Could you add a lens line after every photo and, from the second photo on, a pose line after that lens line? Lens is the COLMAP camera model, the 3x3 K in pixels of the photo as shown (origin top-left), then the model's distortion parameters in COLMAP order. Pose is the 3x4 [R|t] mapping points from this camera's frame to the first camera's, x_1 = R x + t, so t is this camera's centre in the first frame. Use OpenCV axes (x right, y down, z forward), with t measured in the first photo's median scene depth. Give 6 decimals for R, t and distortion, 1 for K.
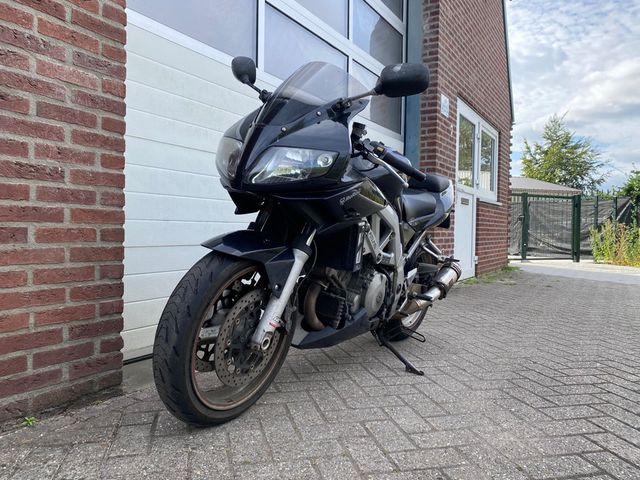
lens RADIAL K [[490.8, 0, 320.0], [0, 490.8, 240.0], [0, 0, 1]] dist [0.033348, -0.035749]
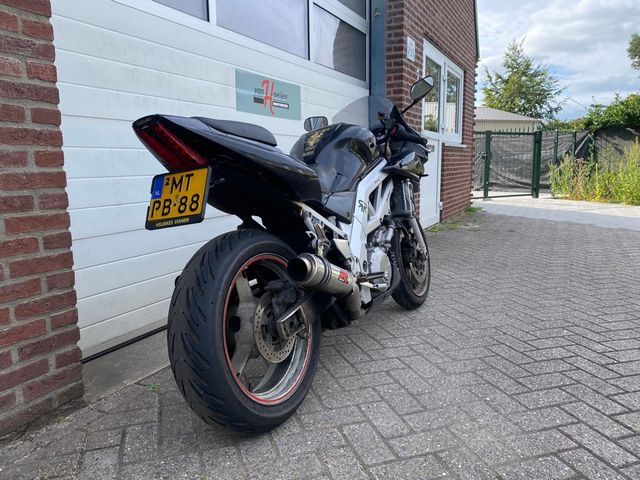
lens RADIAL K [[489.3, 0, 318.5], [0, 489.3, 238.7], [0, 0, 1]] dist [0.030432, -0.029235]
pose [[0.996967, -0.039005, 0.067344, -0.005964], [0.029753, 0.990630, 0.133292, -0.108756], [-0.071912, -0.130884, 0.988786, 0.071817]]
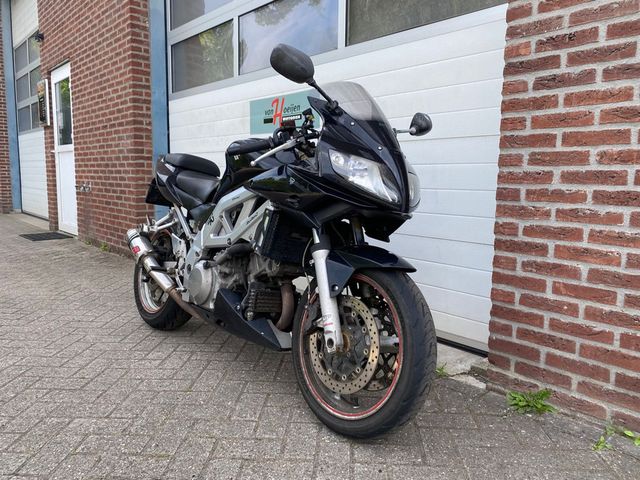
lens RADIAL K [[489.3, 0, 318.5], [0, 489.3, 238.7], [0, 0, 1]] dist [0.030432, -0.029235]
pose [[-0.308967, 0.098530, -0.945955, 1.616471], [-0.040066, 0.992388, 0.116452, -0.136358], [0.950229, 0.073880, -0.302667, 2.492716]]
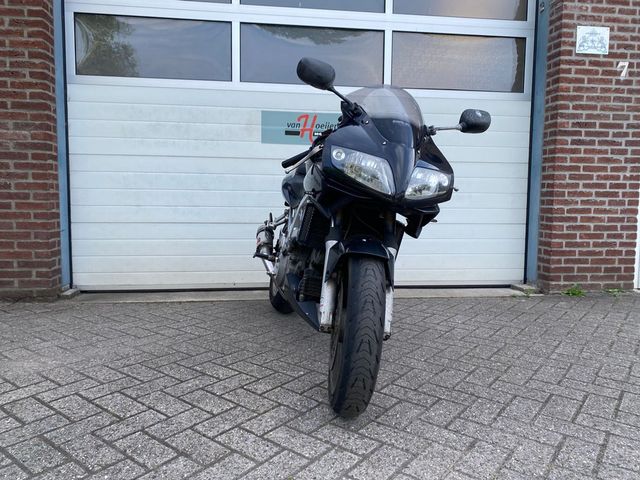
lens RADIAL K [[490.8, 0, 320.0], [0, 490.8, 240.0], [0, 0, 1]] dist [0.033348, -0.035749]
pose [[0.618798, 0.057661, -0.783431, 1.542593], [-0.017753, 0.998074, 0.059436, -0.043419], [0.785349, -0.022871, 0.618630, 0.610955]]
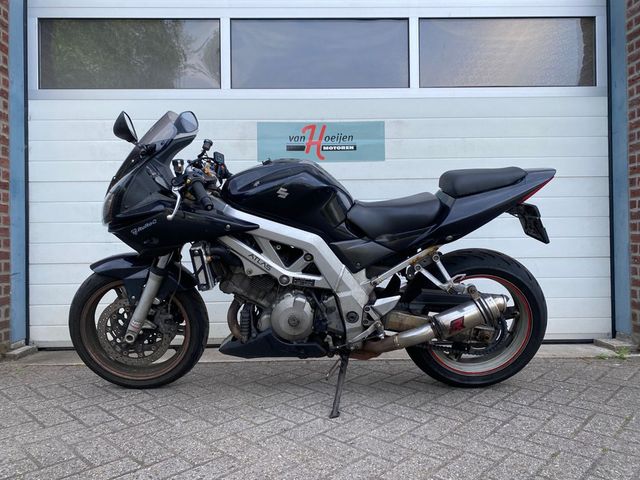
lens RADIAL K [[489.3, 0, 318.5], [0, 489.3, 238.7], [0, 0, 1]] dist [0.030432, -0.029235]
pose [[0.528265, -0.021727, -0.848801, 1.279116], [0.000593, 0.999682, -0.025220, -0.021393], [0.849079, 0.012820, 0.528110, 0.981911]]
